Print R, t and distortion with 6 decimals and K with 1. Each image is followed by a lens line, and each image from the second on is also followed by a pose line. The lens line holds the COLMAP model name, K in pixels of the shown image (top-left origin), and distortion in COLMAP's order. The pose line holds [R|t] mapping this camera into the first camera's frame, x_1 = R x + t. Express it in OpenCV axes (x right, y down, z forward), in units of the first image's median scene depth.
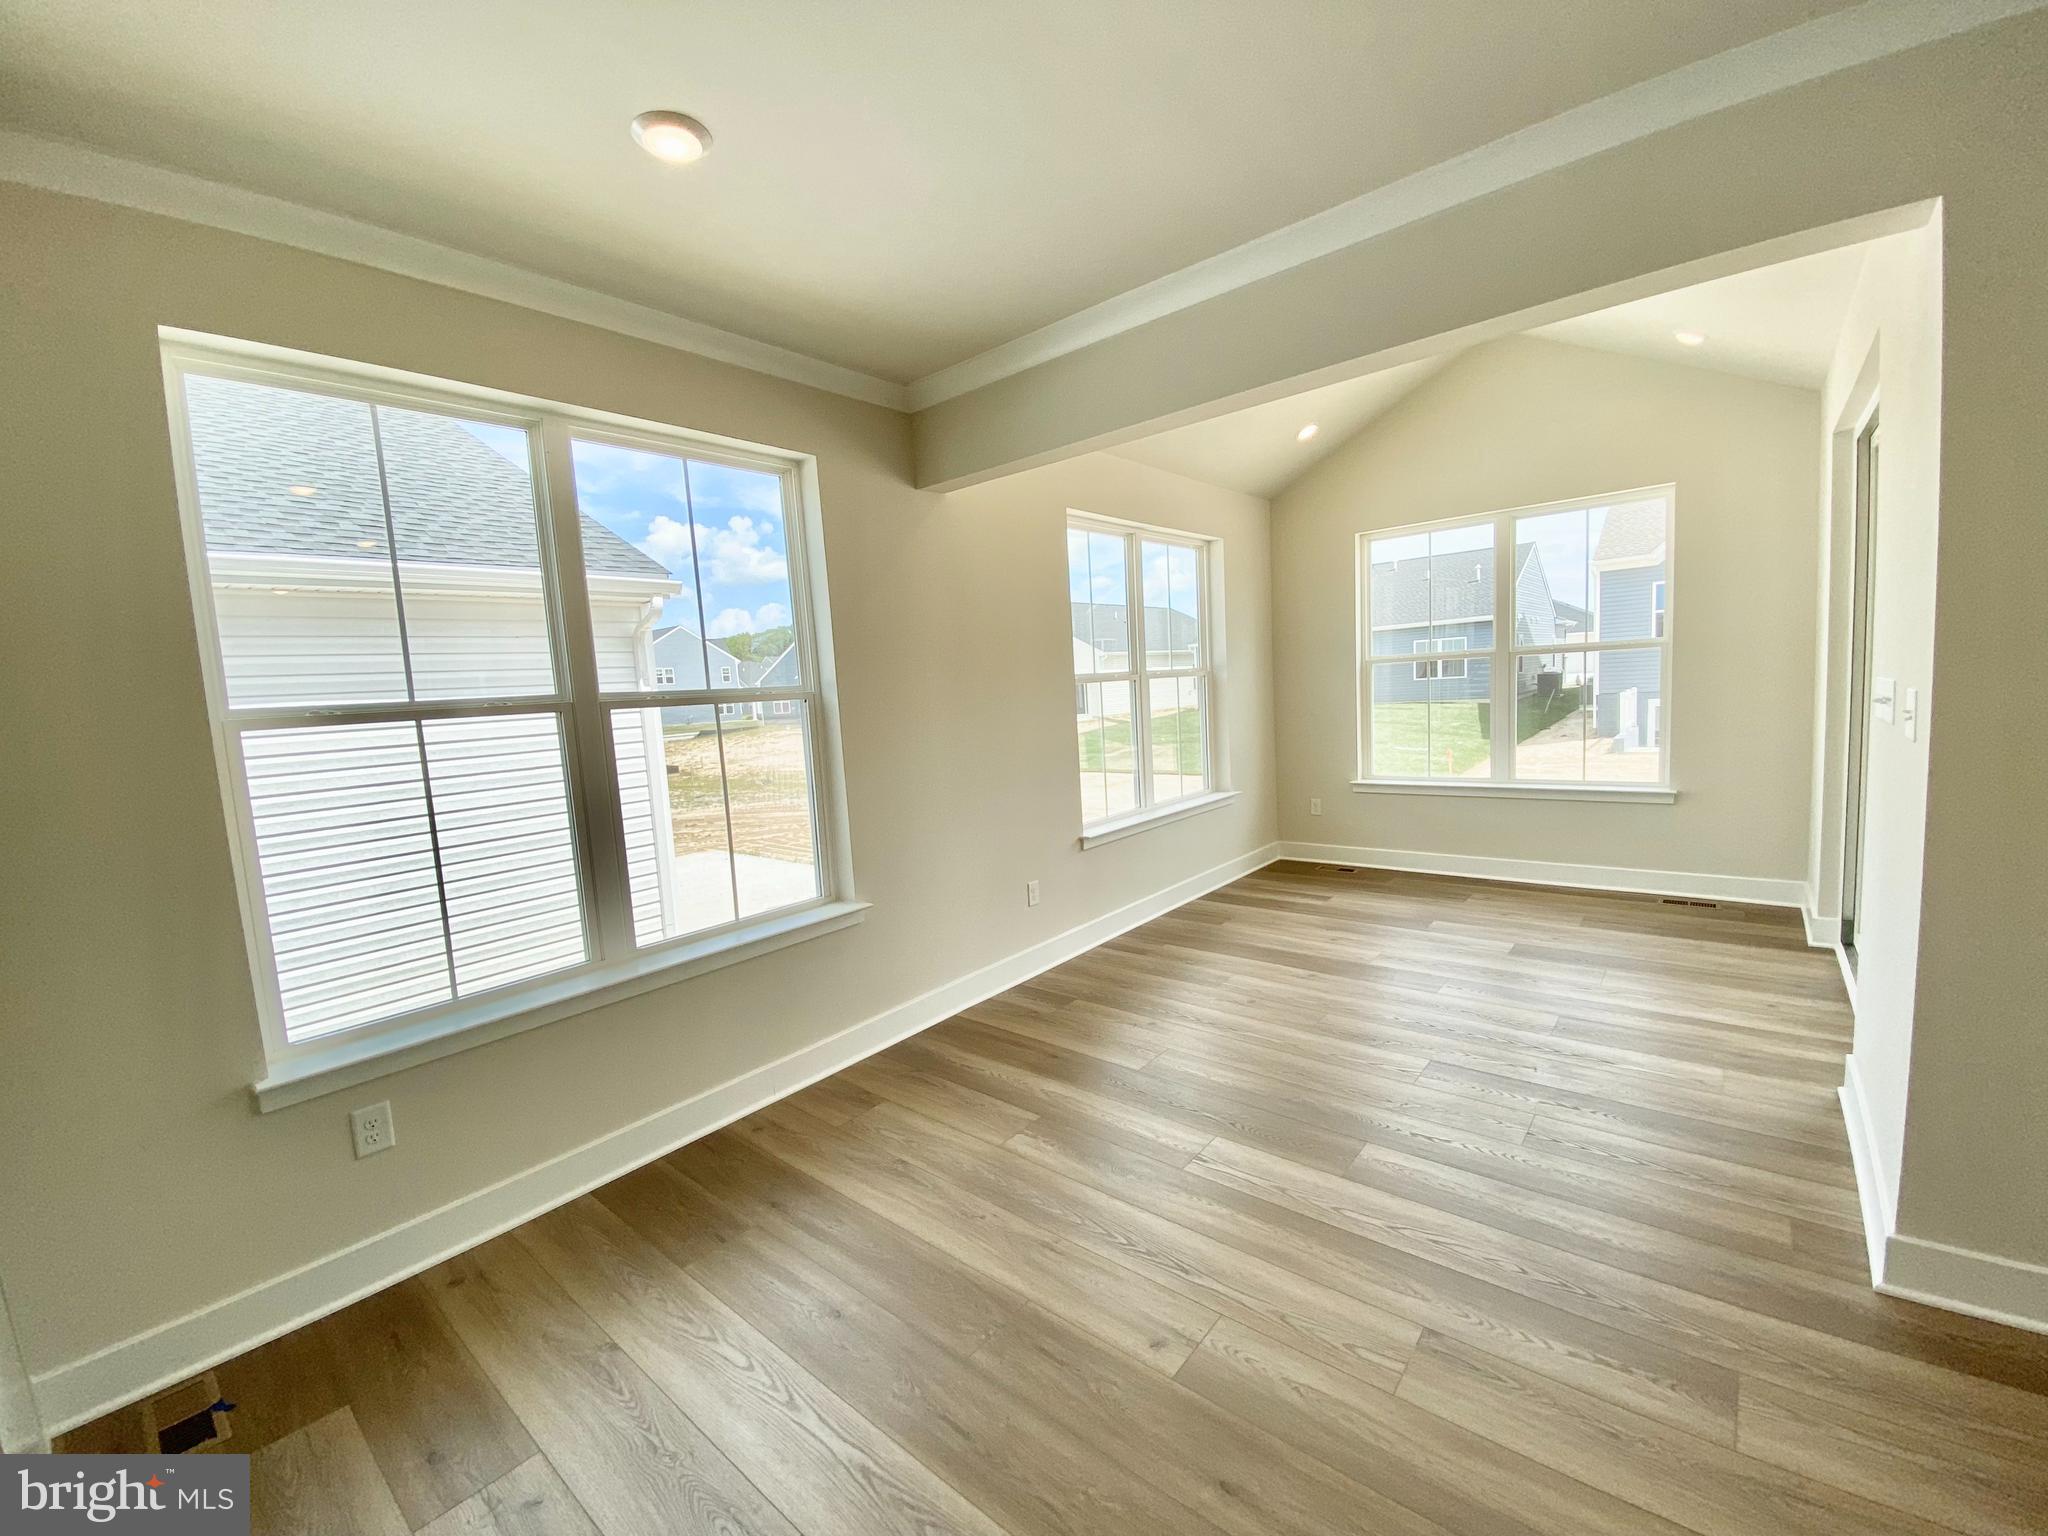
lens RADIAL K [[840.2, 0, 1024.0], [0, 840.2, 768.0], [0, 0, 1]] dist [0.001457, -0.013840]
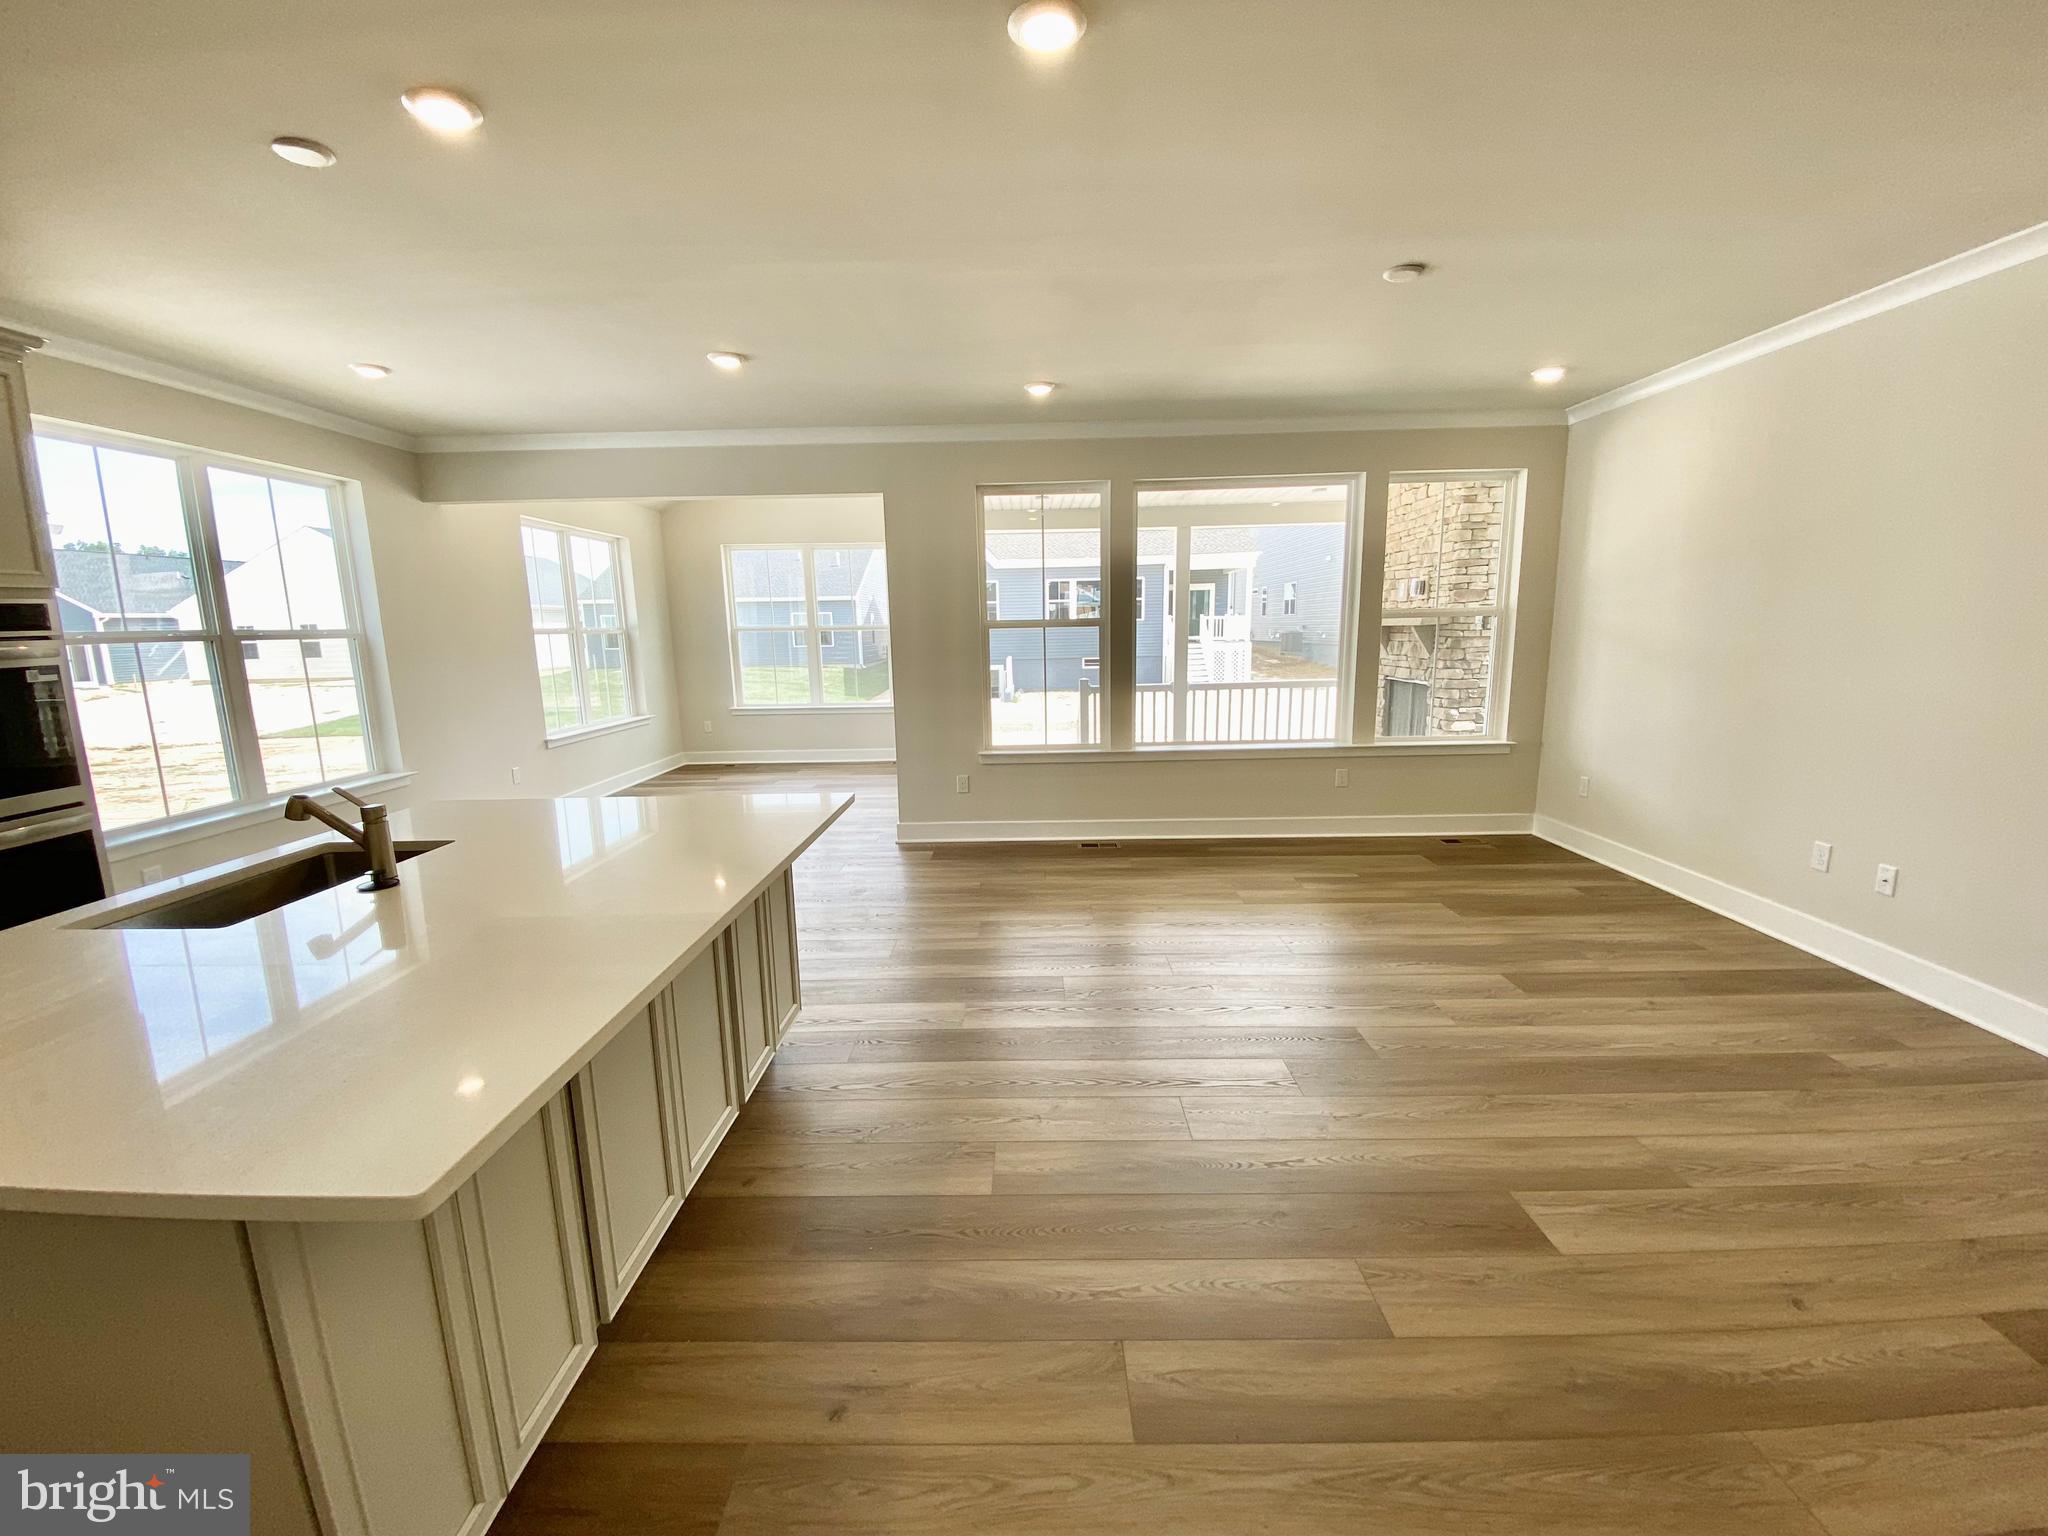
lens RADIAL K [[819.5, 0, 1024.0], [0, 819.5, 768.0], [0, 0, 1]] dist [0.001412, -0.012251]
pose [[0.771460, -0.062177, 0.633233, -0.326566], [0.034825, 0.997848, 0.055552, 0.131096], [-0.635324, -0.020803, 0.771965, -1.083836]]
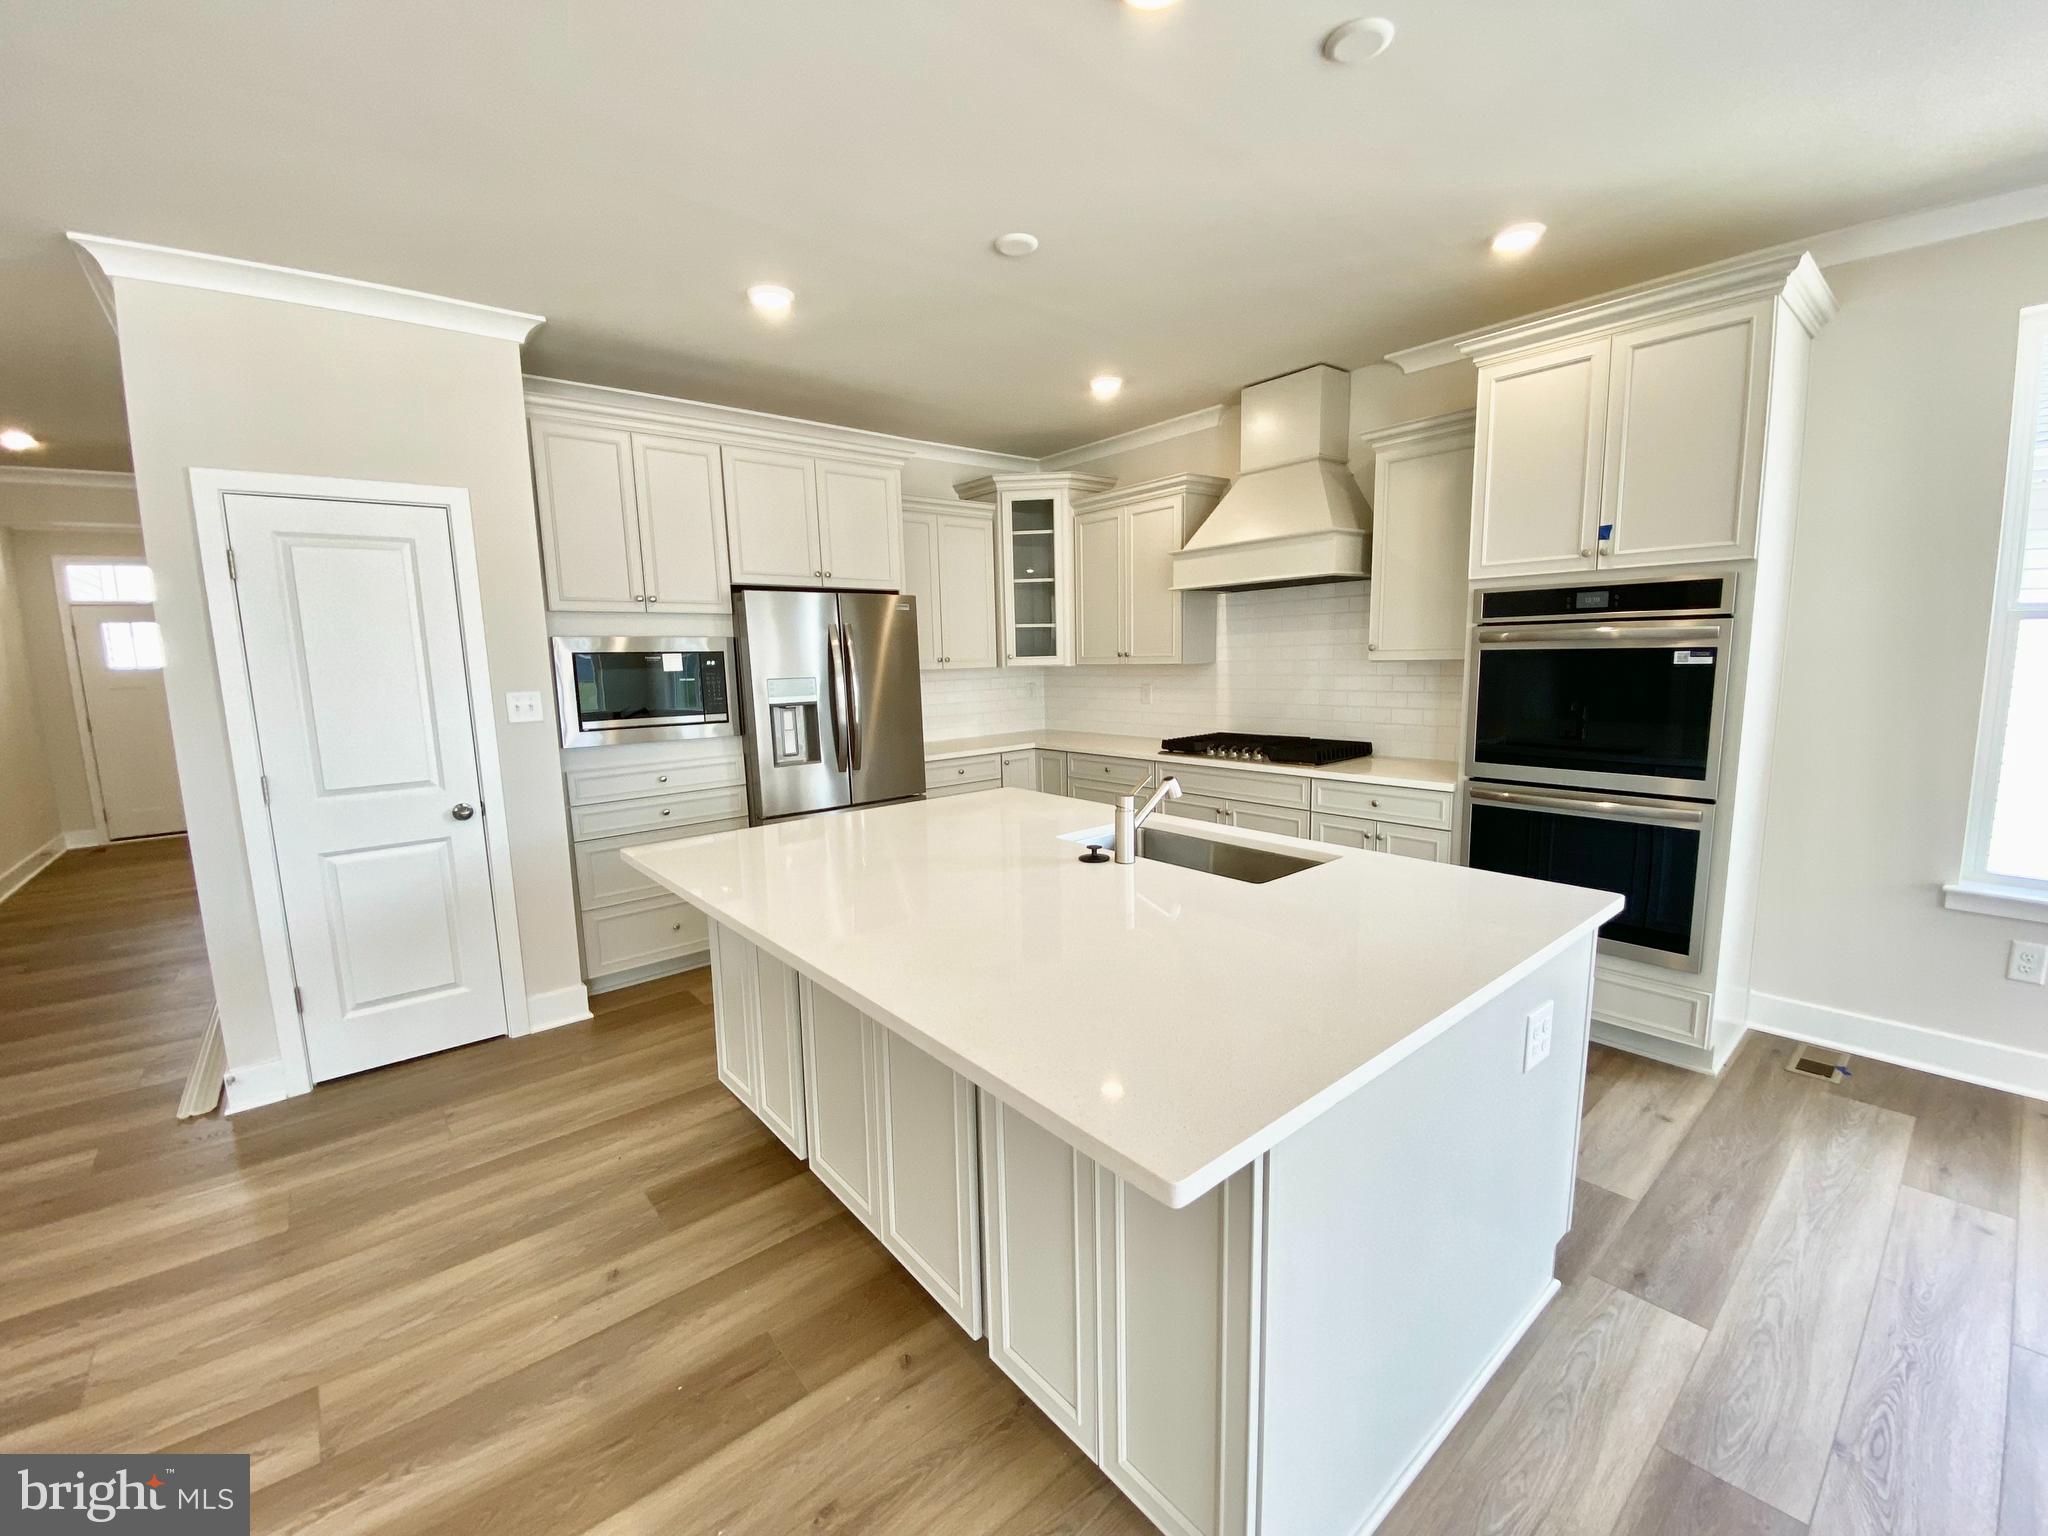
lens RADIAL K [[840.2, 0, 1024.0], [0, 840.2, 768.0], [0, 0, 1]] dist [0.001457, -0.013840]
pose [[-0.172317, 0.206233, -0.963211, 0.411524], [-0.065641, 0.973260, 0.220128, 0.000357], [0.982852, 0.101158, -0.154172, -0.203337]]
